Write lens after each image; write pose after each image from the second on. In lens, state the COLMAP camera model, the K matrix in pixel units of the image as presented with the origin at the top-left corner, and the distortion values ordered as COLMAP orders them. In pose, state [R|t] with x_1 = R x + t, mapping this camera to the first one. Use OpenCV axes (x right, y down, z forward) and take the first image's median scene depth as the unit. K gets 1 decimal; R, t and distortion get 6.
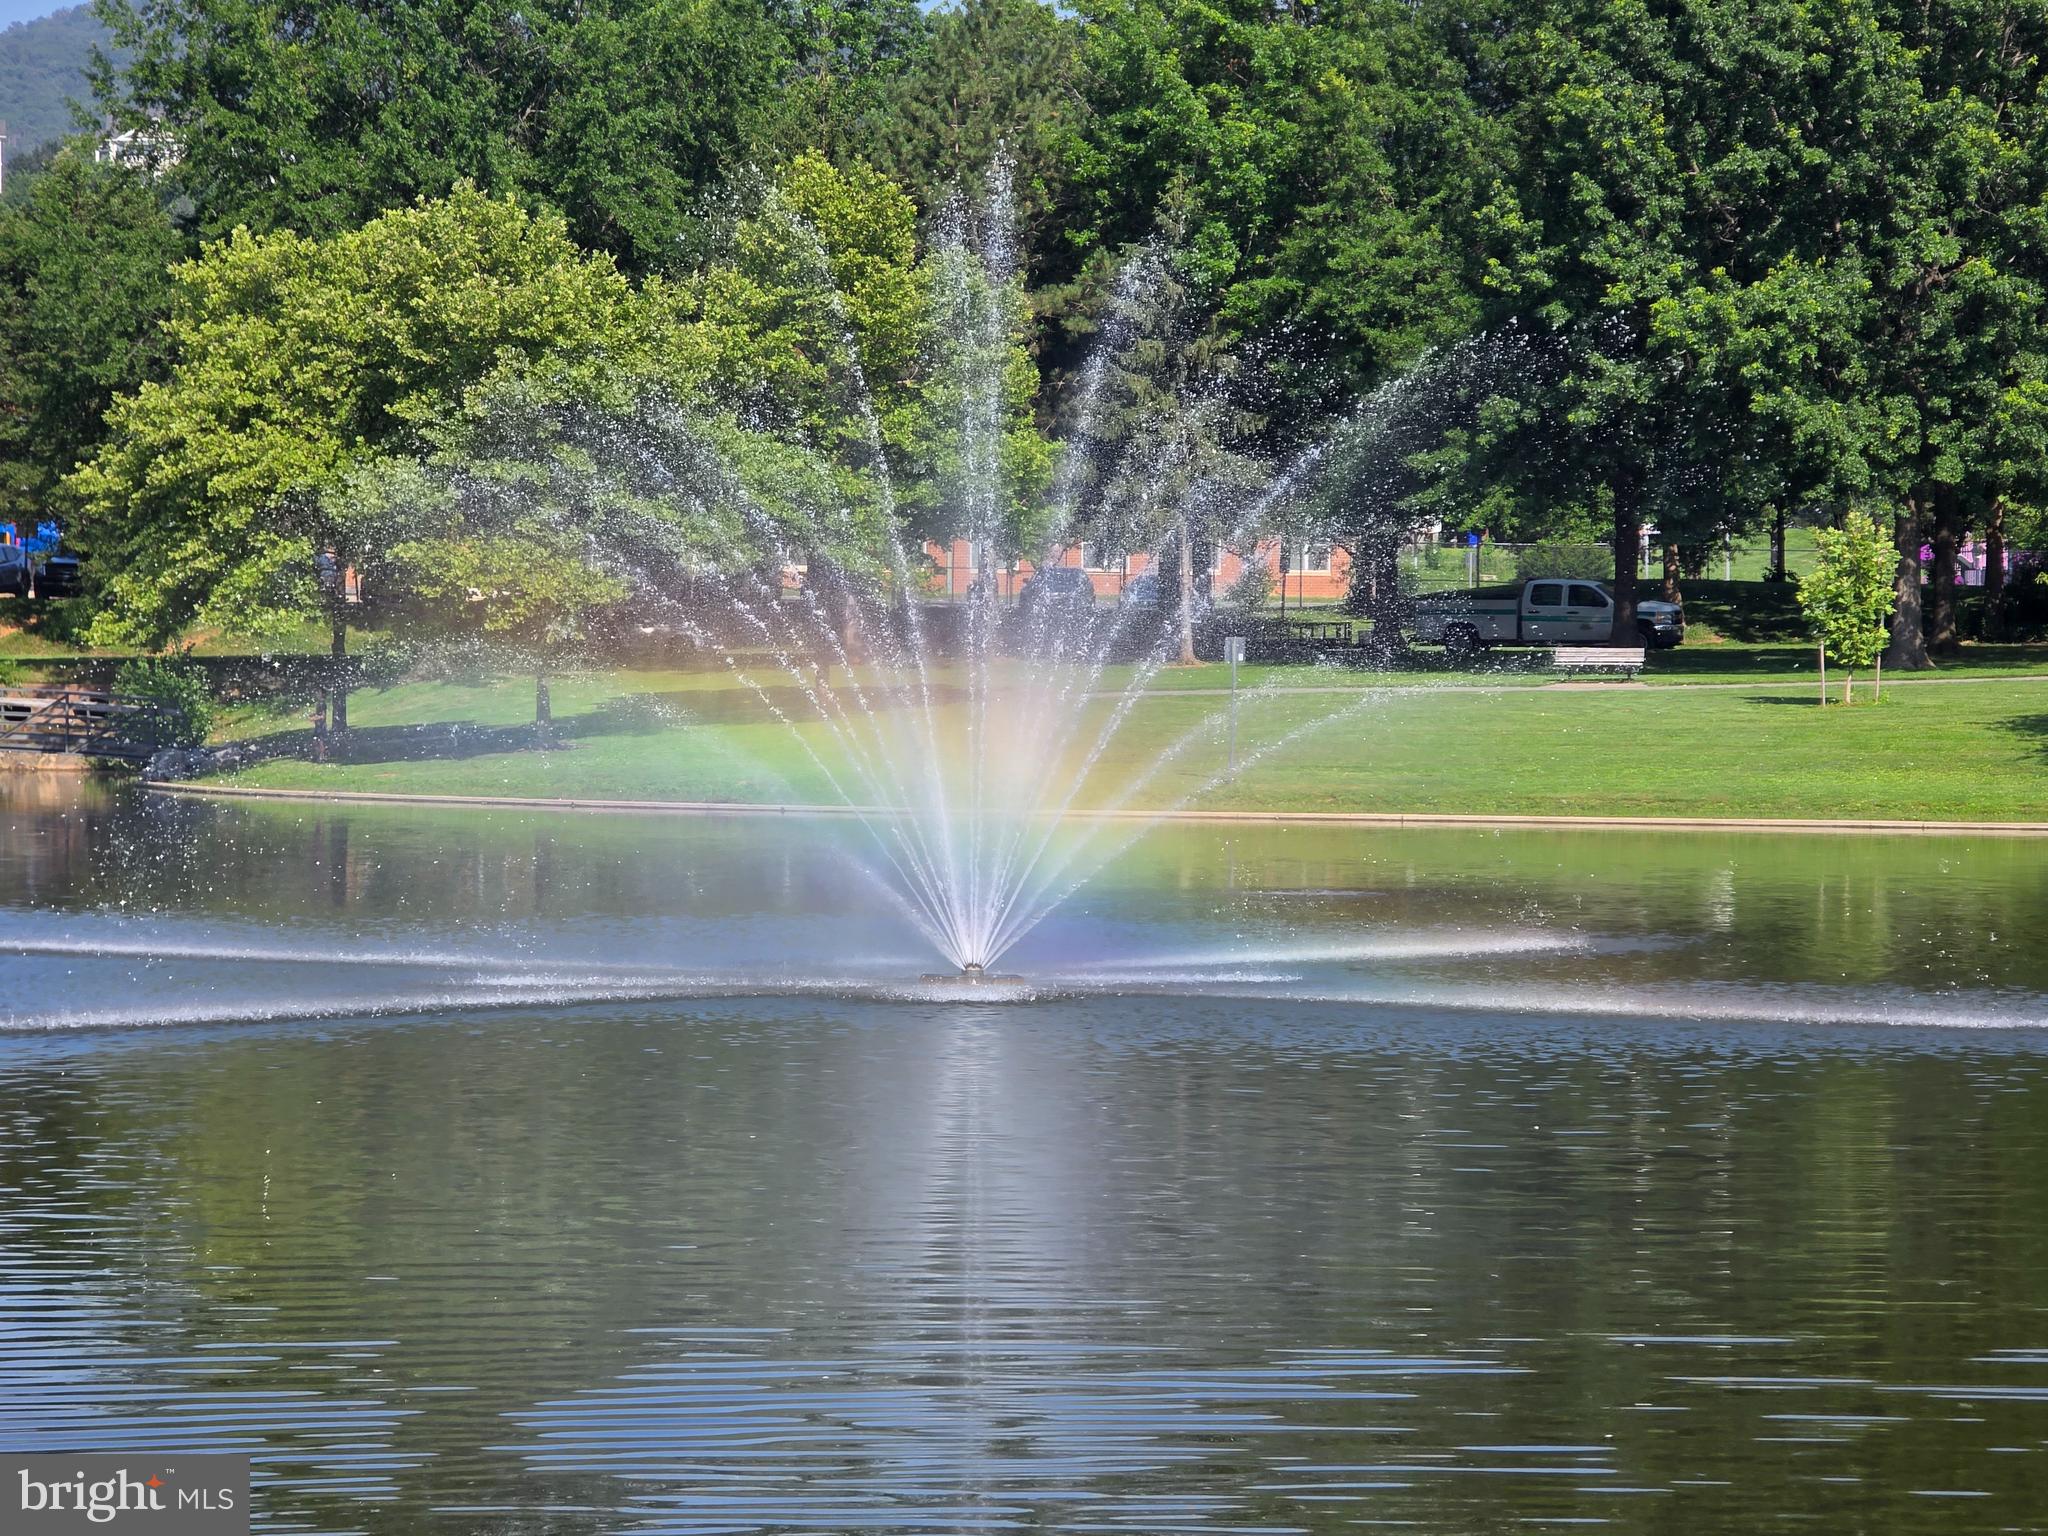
lens RADIAL K [[7107.5, 0, 1024.0], [0, 7107.5, 767.3], [0, 0, 1]] dist [0.115759, 0.000000]
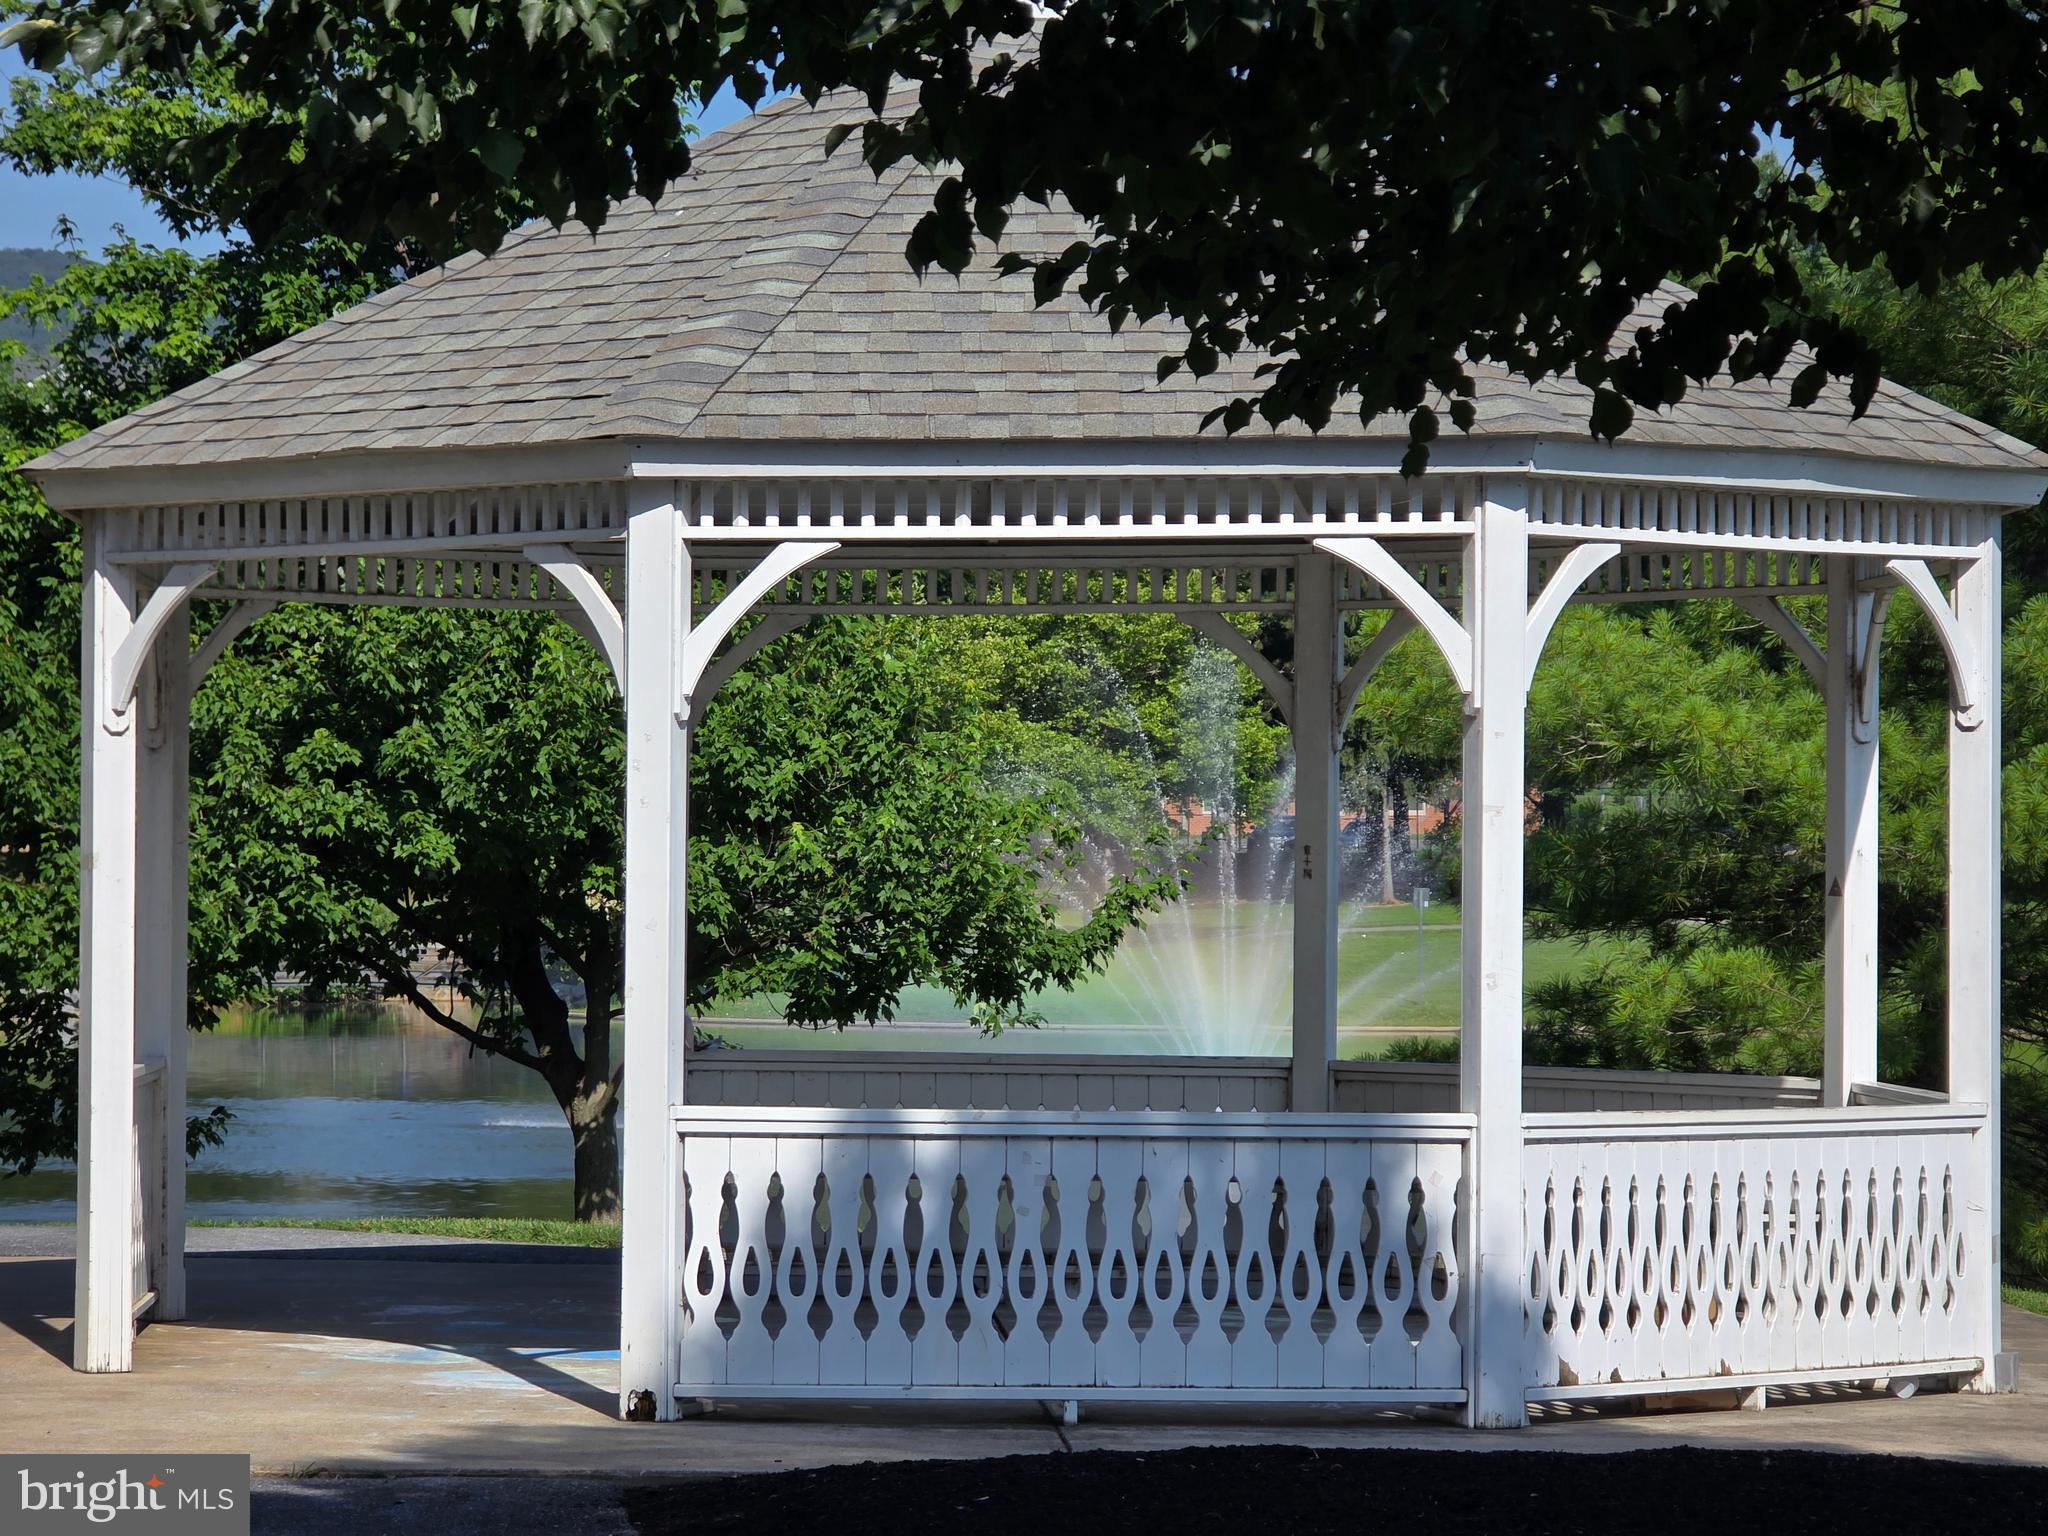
lens RADIAL K [[7107.5, 0, 1023.8], [0, 7107.5, 768.7], [0, 0, 1]] dist [0.115759, 0.000000]
pose [[0.999442, -0.012247, -0.031060, -0.001289], [0.011290, 0.999462, -0.030800, -0.001388], [0.031421, 0.030432, 0.999043, -0.226723]]
